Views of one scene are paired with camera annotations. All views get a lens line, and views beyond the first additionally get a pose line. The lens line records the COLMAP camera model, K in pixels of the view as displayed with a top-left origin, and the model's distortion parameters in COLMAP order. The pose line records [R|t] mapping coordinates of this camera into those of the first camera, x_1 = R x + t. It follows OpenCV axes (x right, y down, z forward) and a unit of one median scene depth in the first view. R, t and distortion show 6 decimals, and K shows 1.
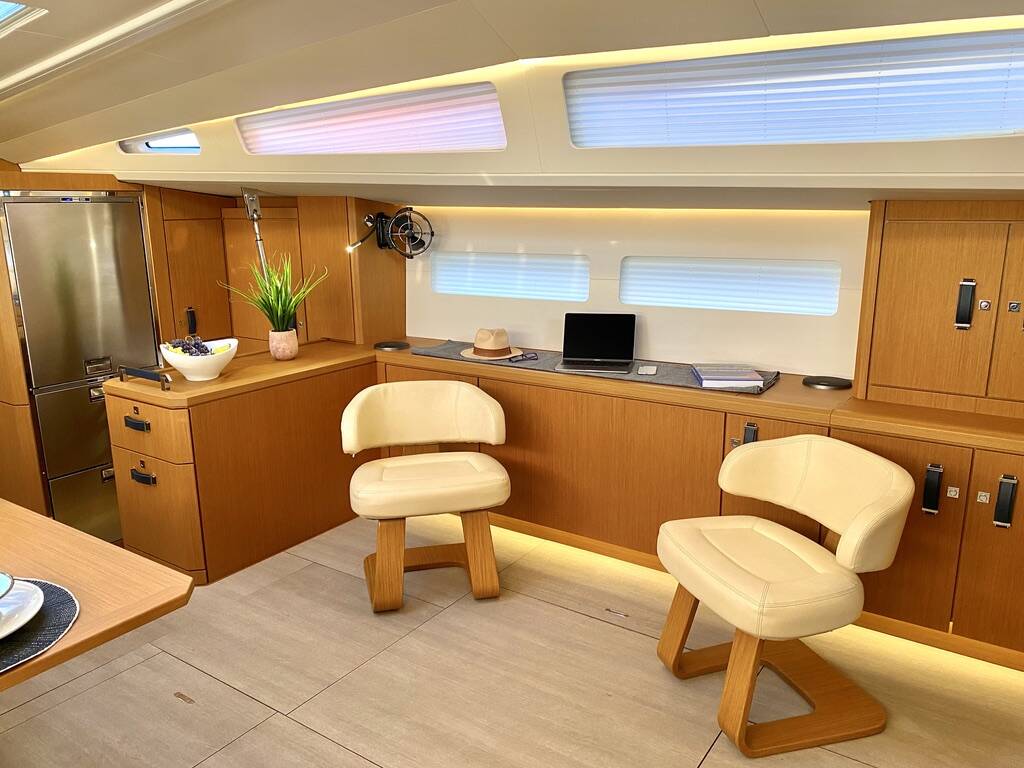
lens RADIAL K [[806.0, 0, 500.7], [0, 806.0, 383.1], [0, 0, 1]] dist [0.019863, 0.005292]
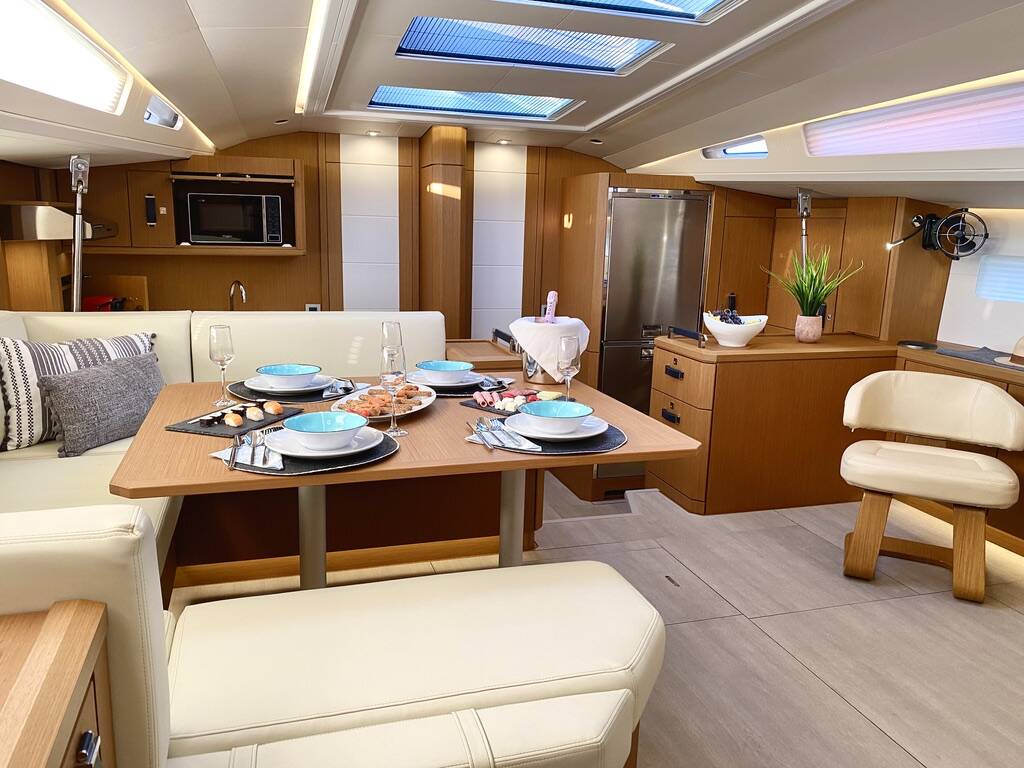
lens RADIAL K [[806.0, 0, 500.7], [0, 806.0, 383.1], [0, 0, 1]] dist [0.019863, 0.005292]
pose [[0.794174, 0.162294, -0.585618, 0.057006], [-0.177596, 0.983591, 0.031743, 0.066377], [0.581160, 0.078794, 0.809966, -0.133500]]
